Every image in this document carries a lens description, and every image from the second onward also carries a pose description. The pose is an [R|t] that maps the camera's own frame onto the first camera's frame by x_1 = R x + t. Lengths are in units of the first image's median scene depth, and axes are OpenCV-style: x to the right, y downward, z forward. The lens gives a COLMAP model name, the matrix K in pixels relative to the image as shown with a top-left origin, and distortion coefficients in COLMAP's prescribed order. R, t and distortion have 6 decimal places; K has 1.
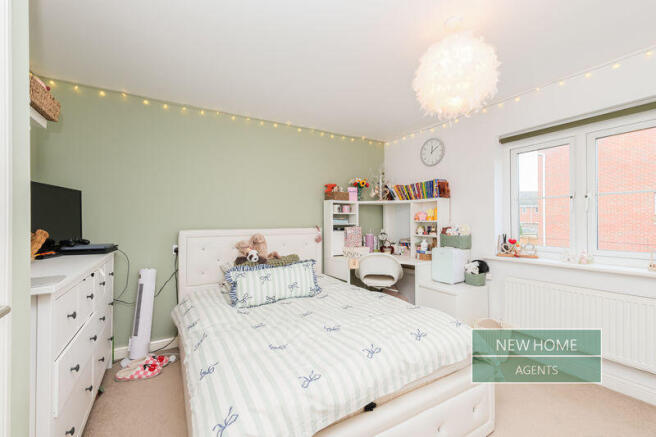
lens RADIAL K [[278.9, 0, 329.0], [0, 278.9, 217.6], [0, 0, 1]] dist [0.003587, 0.000154]
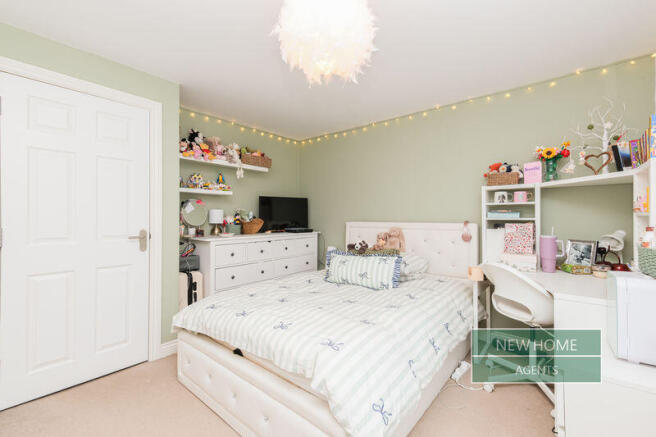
lens RADIAL K [[278.9, 0, 329.0], [0, 278.9, 217.6], [0, 0, 1]] dist [0.003587, 0.000154]
pose [[0.336755, 0.009119, -0.941548, 0.553846], [0.017238, 0.999726, 0.015848, 0.001028], [0.941434, -0.021567, 0.336505, 0.339692]]
